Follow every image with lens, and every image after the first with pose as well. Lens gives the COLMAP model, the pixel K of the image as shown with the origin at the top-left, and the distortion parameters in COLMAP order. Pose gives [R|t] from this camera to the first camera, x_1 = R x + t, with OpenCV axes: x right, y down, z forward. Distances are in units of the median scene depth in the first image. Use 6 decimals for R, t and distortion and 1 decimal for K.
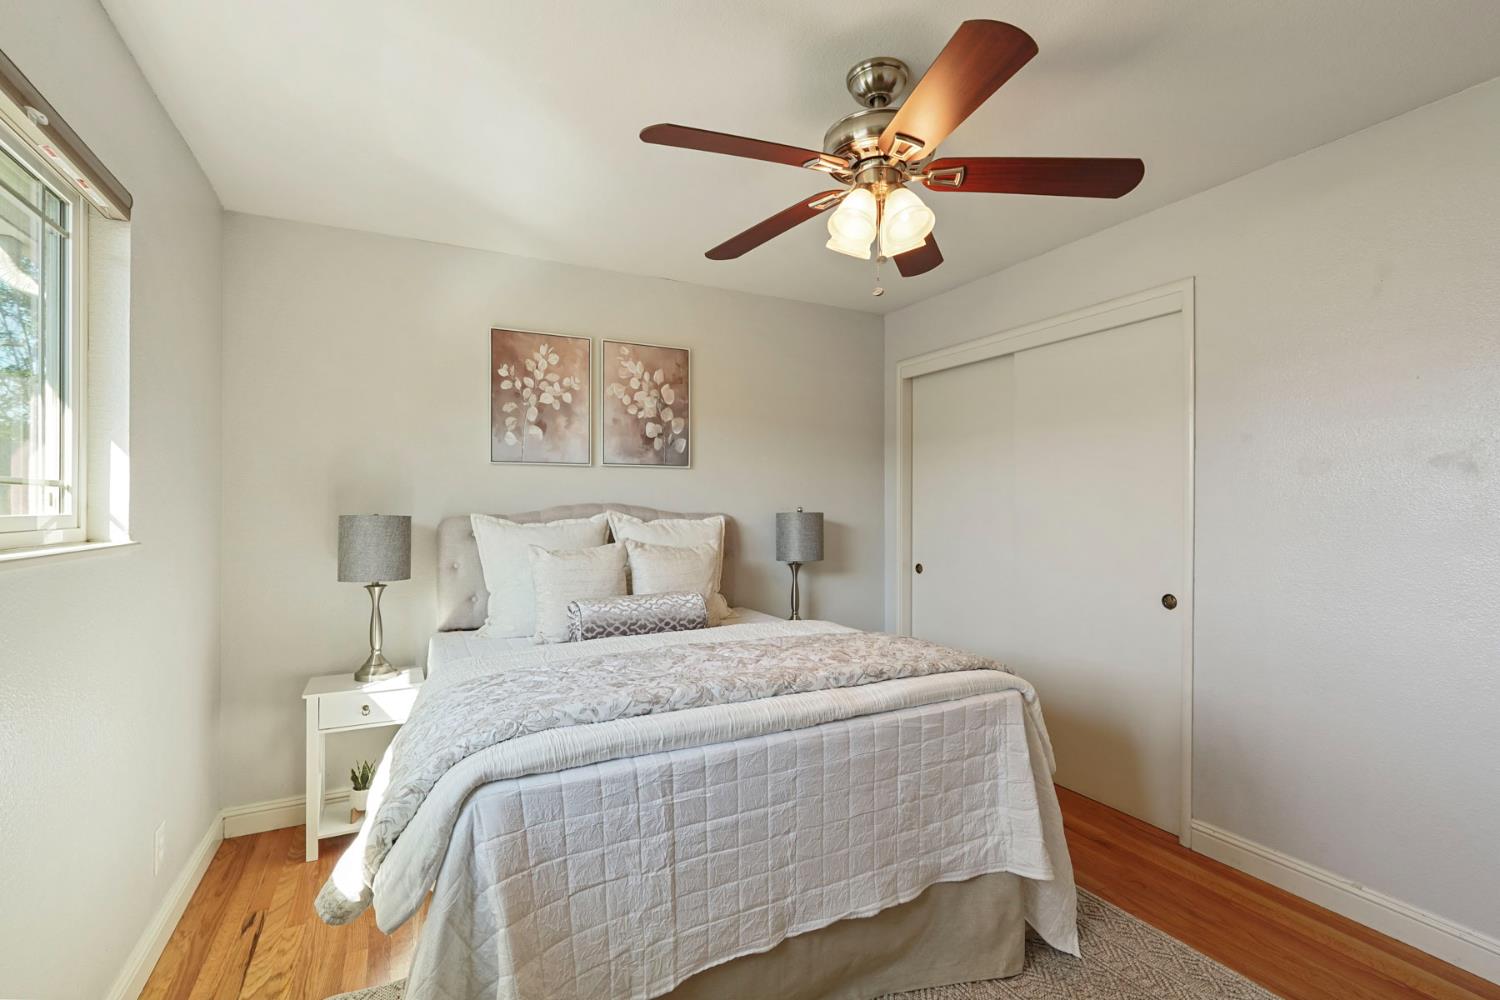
lens RADIAL K [[674.3, 0, 751.7], [0, 674.3, 501.7], [0, 0, 1]] dist [-0.001618, -0.000408]
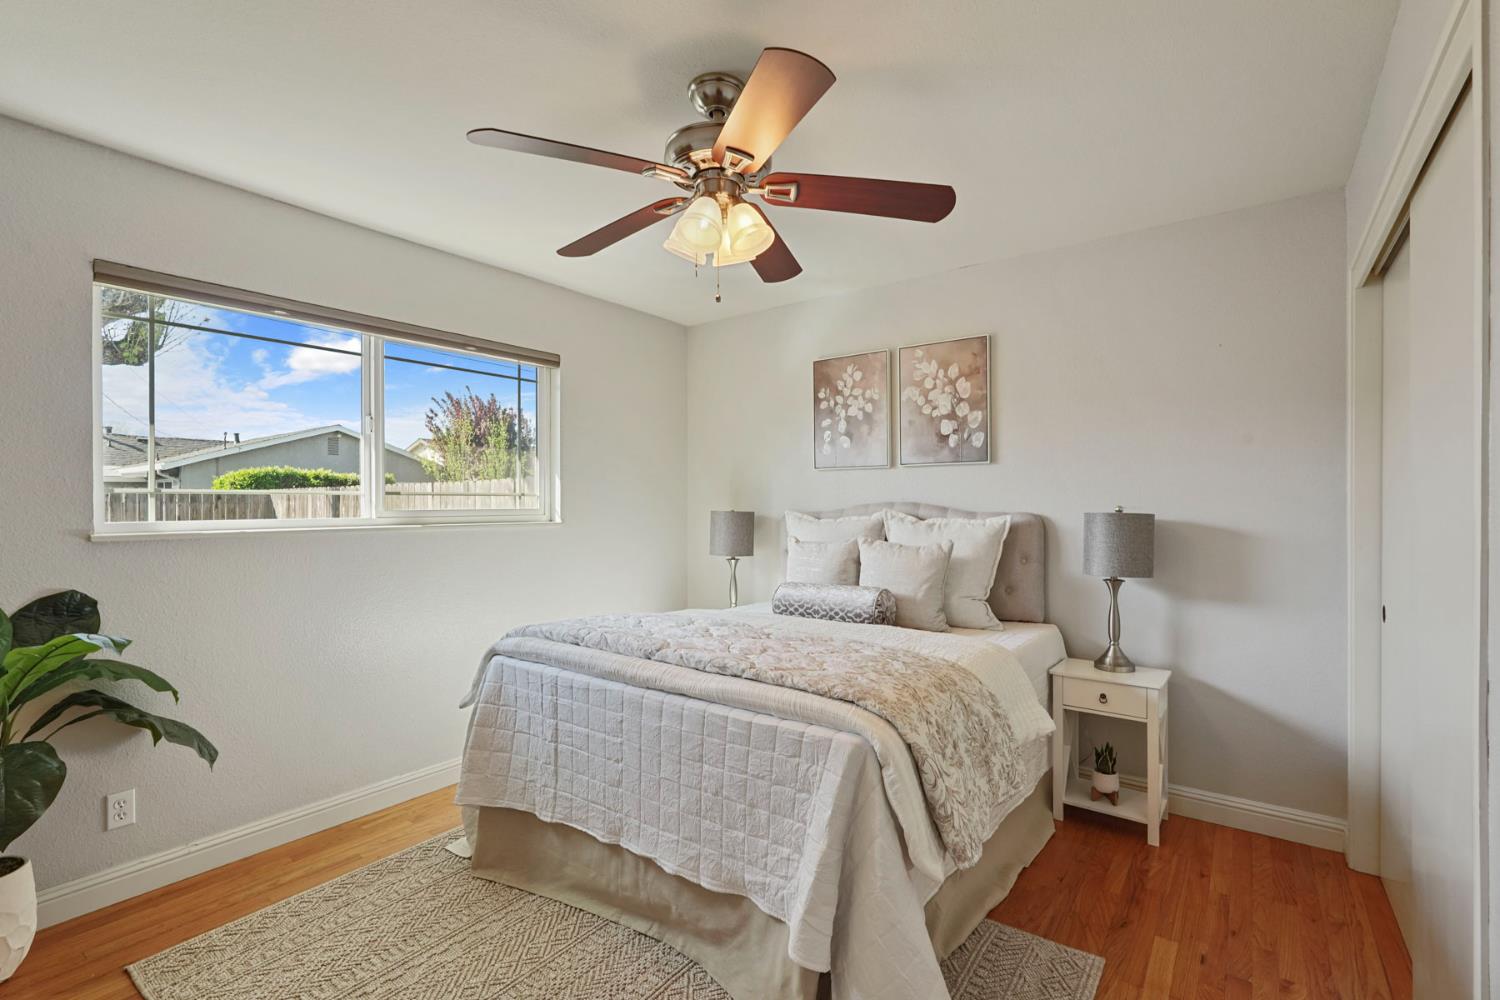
lens RADIAL K [[674.3, 0, 751.7], [0, 674.3, 501.7], [0, 0, 1]] dist [-0.001618, -0.000408]
pose [[0.437661, -0.002087, -0.899138, 0.658223], [0.005691, 0.999984, 0.000450, 0.000381], [0.899122, -0.005314, 0.437666, 0.338320]]
